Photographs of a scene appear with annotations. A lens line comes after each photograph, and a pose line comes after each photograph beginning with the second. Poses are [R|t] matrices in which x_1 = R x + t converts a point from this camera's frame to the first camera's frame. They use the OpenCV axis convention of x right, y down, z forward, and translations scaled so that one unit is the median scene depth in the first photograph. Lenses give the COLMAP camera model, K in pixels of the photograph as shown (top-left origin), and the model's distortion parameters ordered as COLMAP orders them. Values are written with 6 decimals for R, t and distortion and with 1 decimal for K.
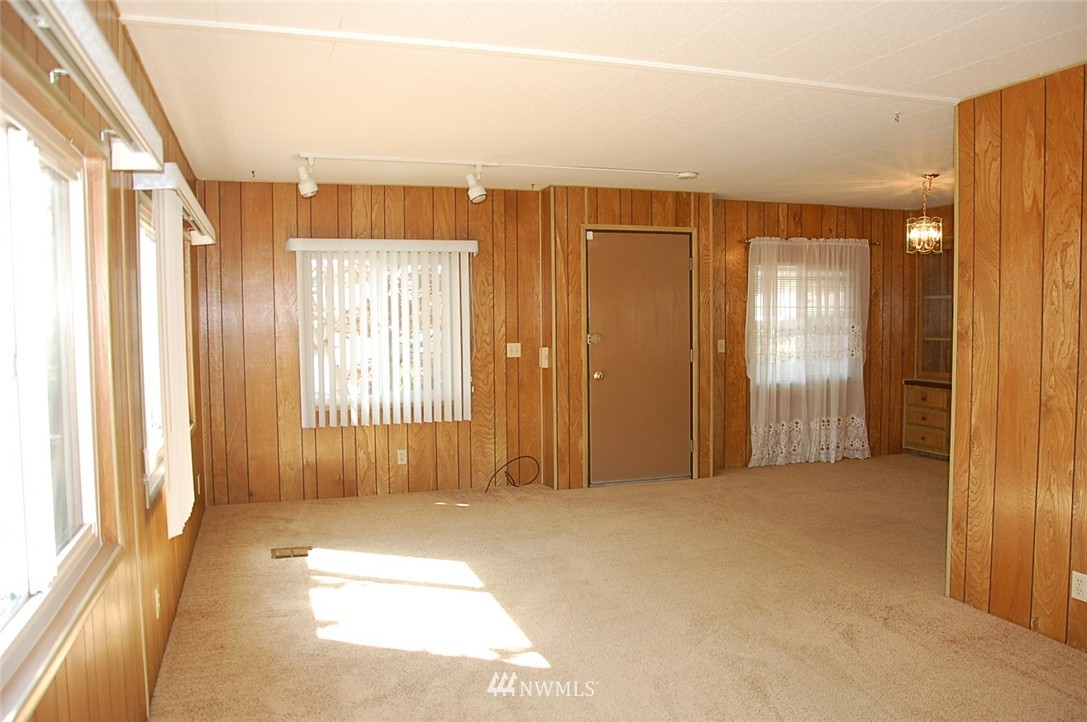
lens RADIAL K [[857.5, 0, 547.8], [0, 857.5, 371.1], [0, 0, 1]] dist [-0.159960, 0.129364]
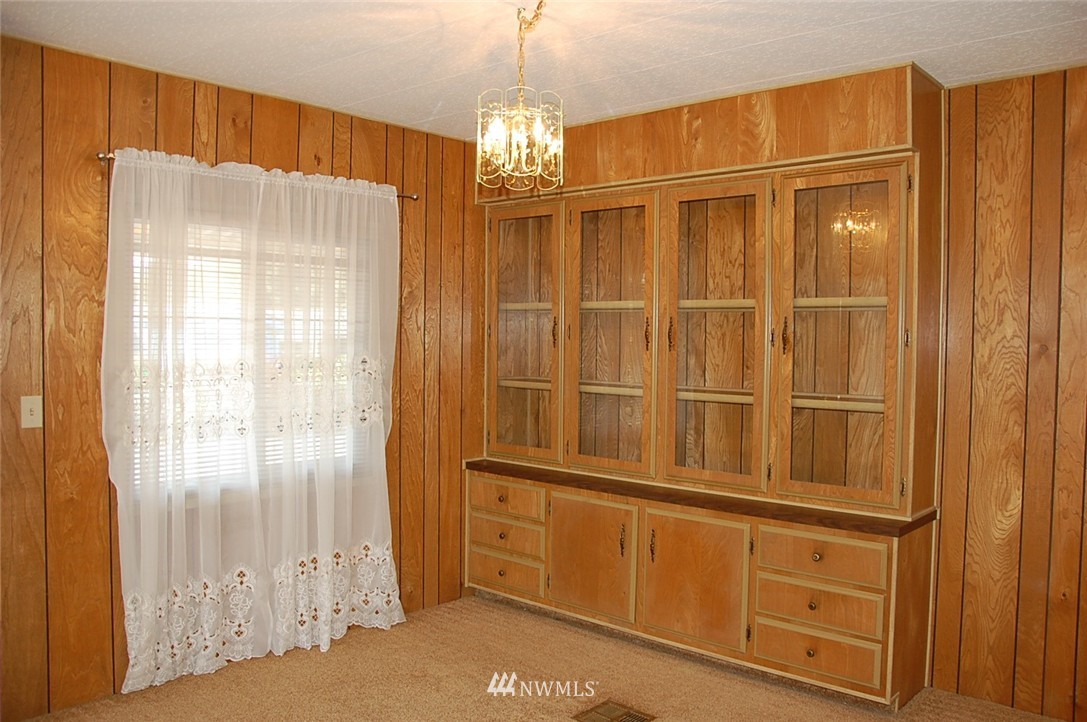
lens RADIAL K [[857.5, 0, 547.8], [0, 857.5, 371.1], [0, 0, 1]] dist [-0.159960, 0.129364]
pose [[0.874932, -0.000441, 0.484246, 0.220178], [0.012215, 0.999701, -0.021160, -0.035792], [-0.484092, 0.024429, 0.874676, 0.524286]]
